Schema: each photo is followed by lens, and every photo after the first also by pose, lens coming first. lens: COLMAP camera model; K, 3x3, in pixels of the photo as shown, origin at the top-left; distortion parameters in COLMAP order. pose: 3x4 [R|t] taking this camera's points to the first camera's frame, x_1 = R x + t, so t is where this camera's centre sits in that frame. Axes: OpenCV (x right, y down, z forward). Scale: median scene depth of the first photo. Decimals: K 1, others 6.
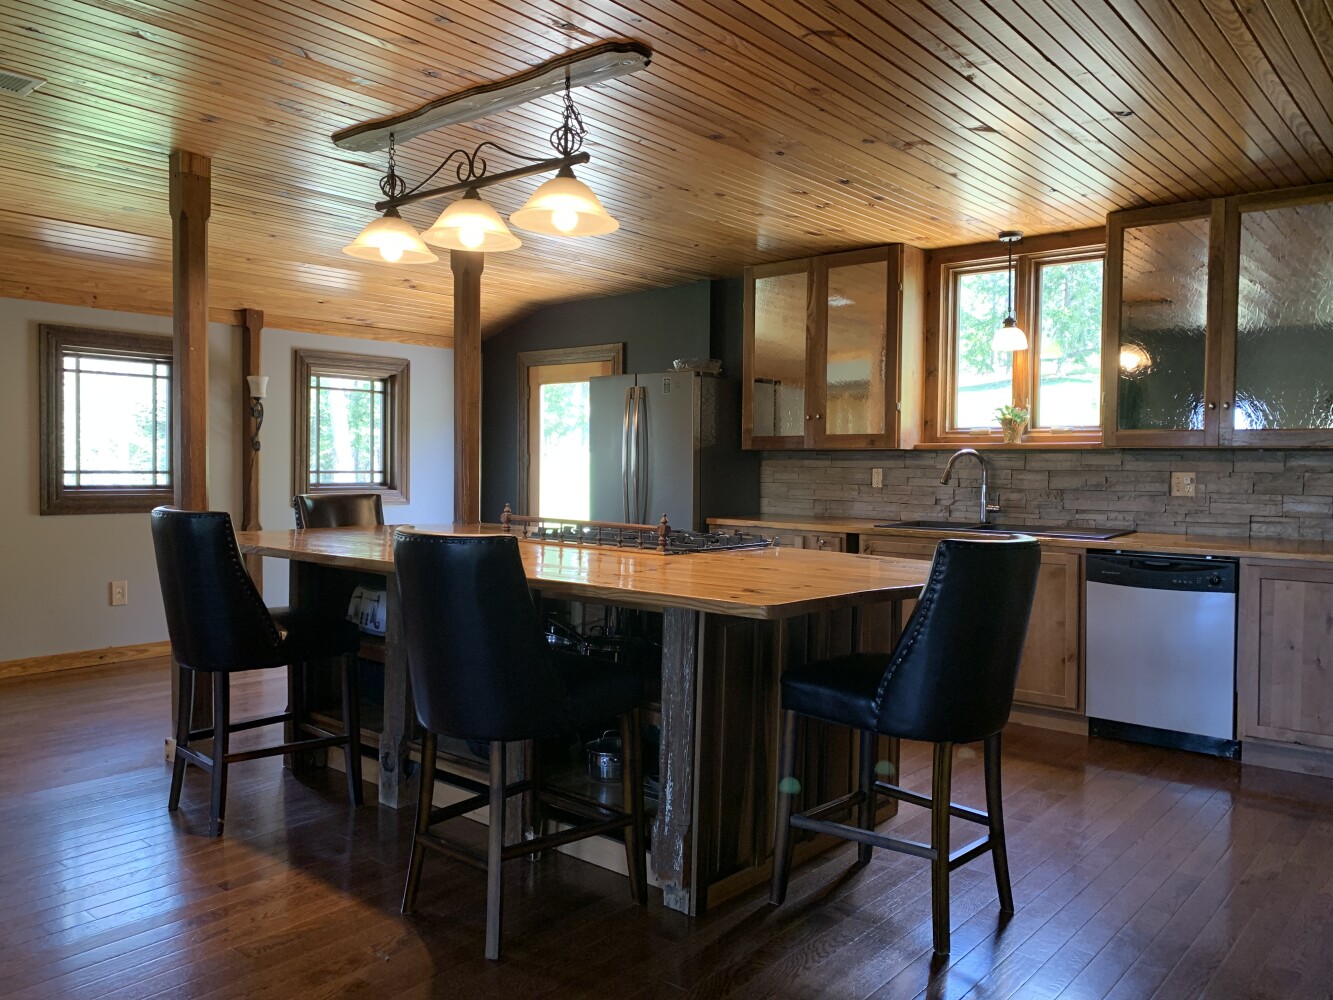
lens RADIAL K [[1028.5, 0, 667.7], [0, 1028.5, 498.9], [0, 0, 1]] dist [0.004682, -0.002062]
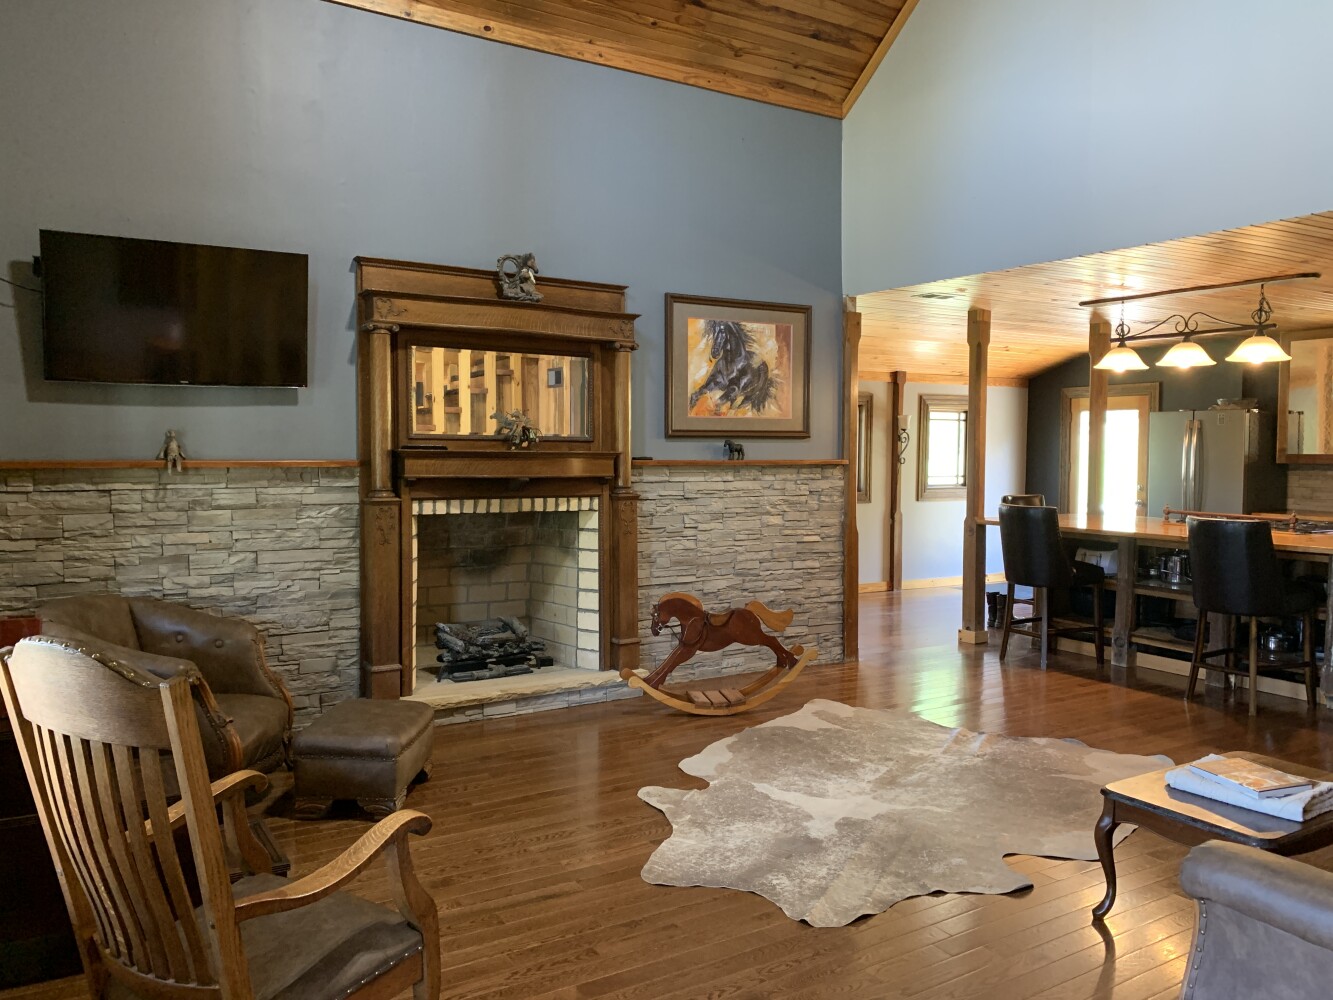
lens RADIAL K [[1028.5, 0, 662.8], [0, 1028.5, 501.3], [0, 0, 1]] dist [0.004682, -0.002062]
pose [[0.948634, 0.006339, -0.316313, -0.273050], [-0.000899, 0.999849, 0.017340, -0.020373], [0.316375, -0.016165, 0.948496, -0.579164]]
